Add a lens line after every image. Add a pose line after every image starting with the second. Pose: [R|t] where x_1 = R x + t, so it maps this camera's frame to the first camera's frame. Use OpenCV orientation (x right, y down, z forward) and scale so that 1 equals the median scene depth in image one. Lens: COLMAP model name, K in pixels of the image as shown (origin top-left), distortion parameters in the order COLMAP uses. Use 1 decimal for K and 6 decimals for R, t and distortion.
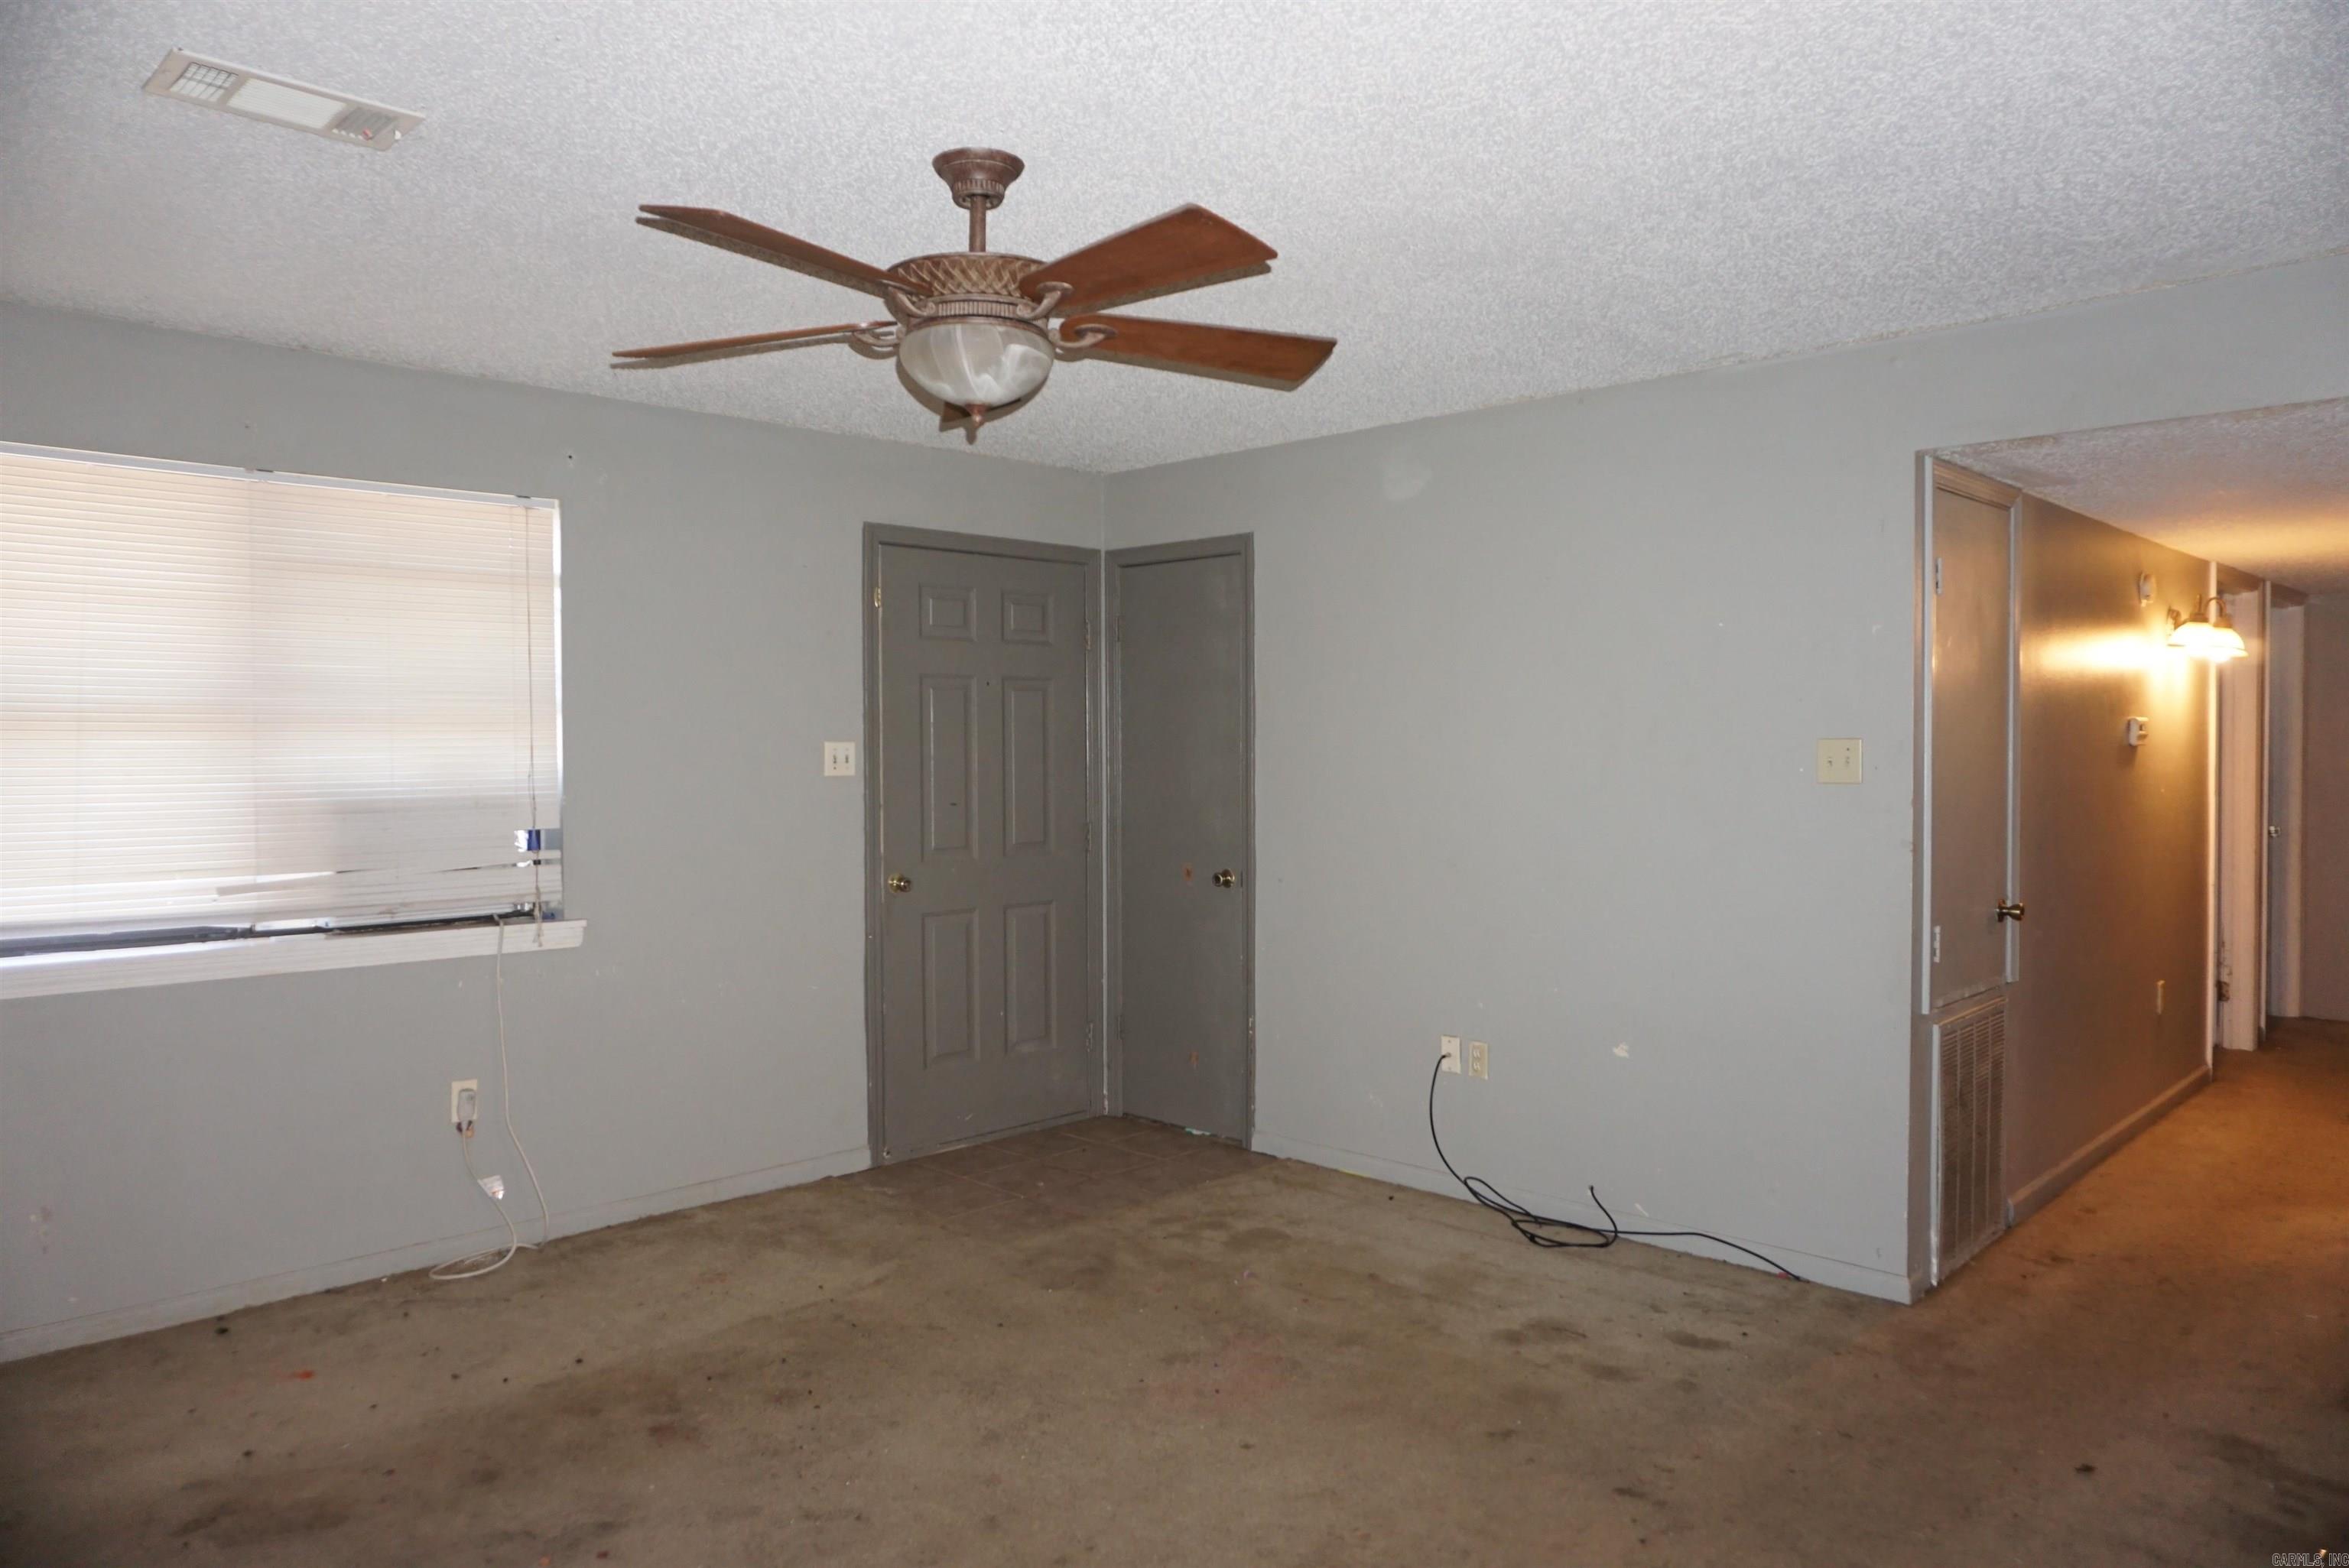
lens RADIAL K [[1558.1, 0, 1186.3], [0, 1558.1, 786.8], [0, 0, 1]] dist [-0.051636, 0.039100]
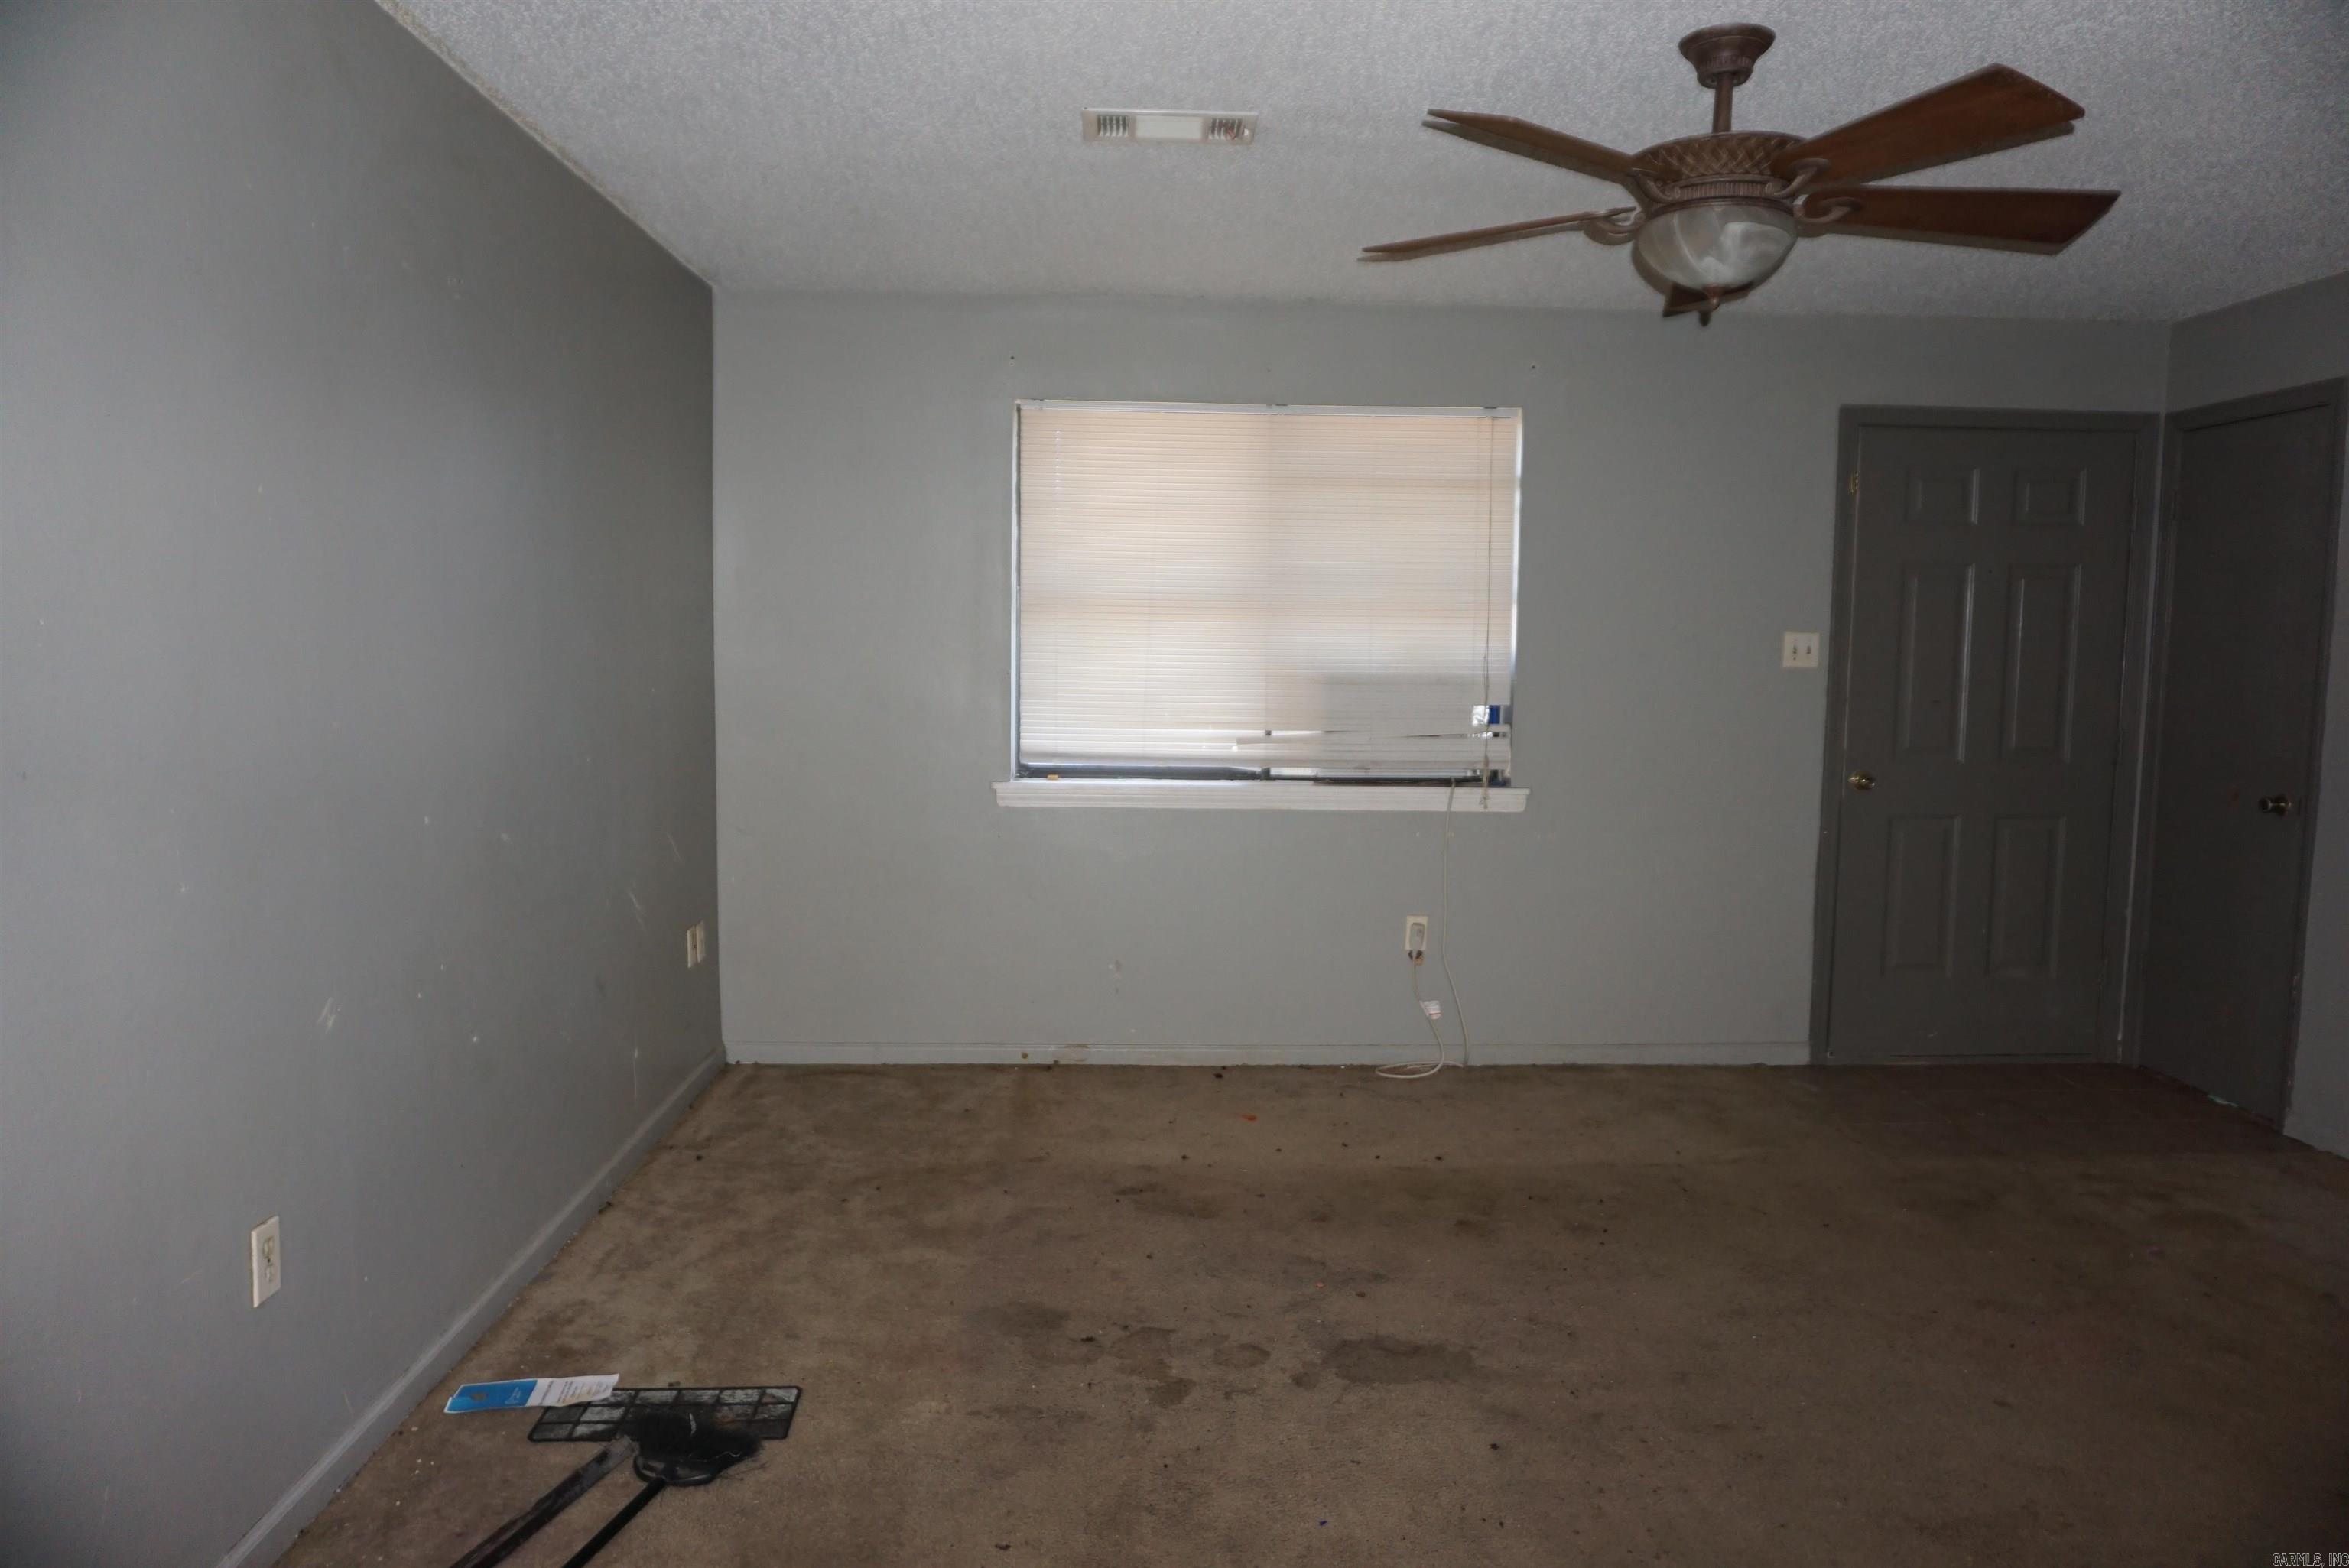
lens RADIAL K [[1558.1, 0, 1186.3], [0, 1558.1, 786.8], [0, 0, 1]] dist [-0.051636, 0.039100]
pose [[0.735290, 0.075852, -0.673494, 0.195849], [-0.031909, 0.996490, 0.077393, 0.006231], [0.677001, -0.035416, 0.735130, 0.012694]]
